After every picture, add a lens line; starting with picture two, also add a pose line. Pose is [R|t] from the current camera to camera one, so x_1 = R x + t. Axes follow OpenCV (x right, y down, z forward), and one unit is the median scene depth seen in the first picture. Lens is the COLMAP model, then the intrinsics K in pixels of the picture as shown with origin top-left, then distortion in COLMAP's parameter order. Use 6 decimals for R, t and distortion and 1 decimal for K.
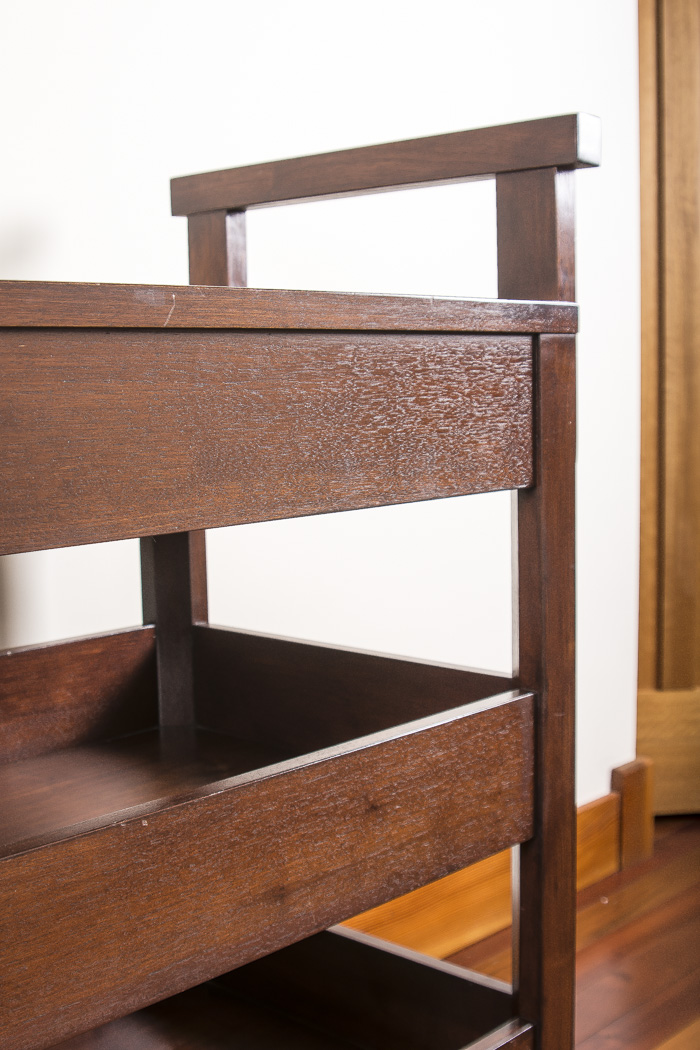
lens RADIAL K [[1377.8, 0, 350.0], [0, 1377.8, 525.0], [0, 0, 1]] dist [-0.112003, 0.021478]
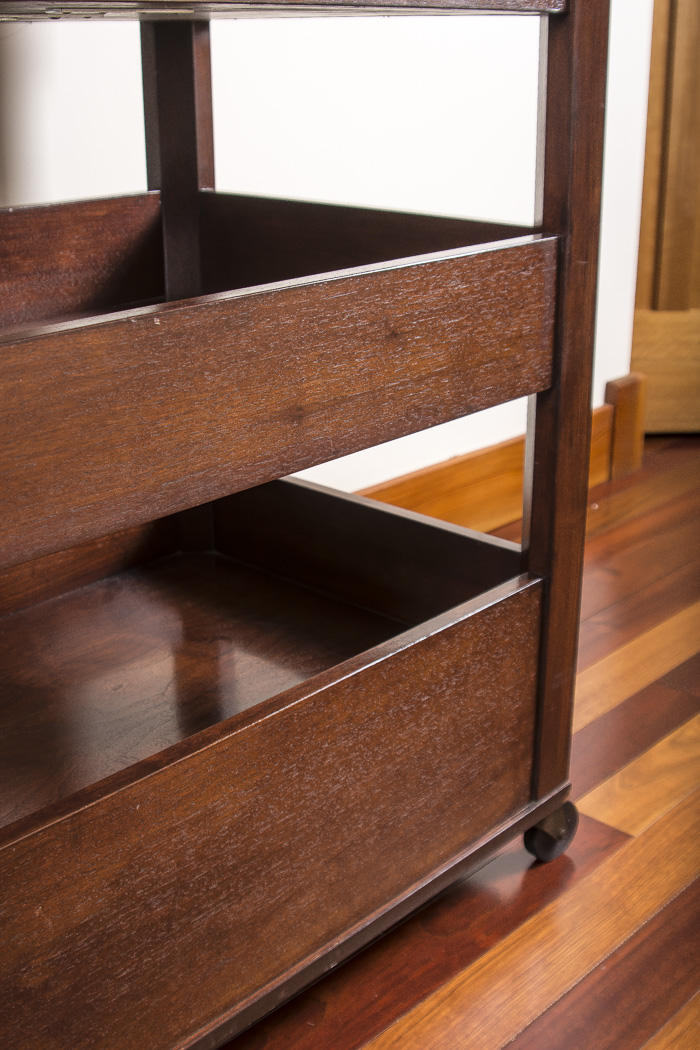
lens RADIAL K [[1301.7, 0, 350.0], [0, 1301.7, 525.0], [0, 0, 1]] dist [-0.140017, 0.038225]
pose [[0.999888, 0.010896, 0.010296, -0.019186], [-0.013072, 0.969932, 0.243025, 0.103630], [-0.007338, -0.243132, 0.969965, 0.079219]]
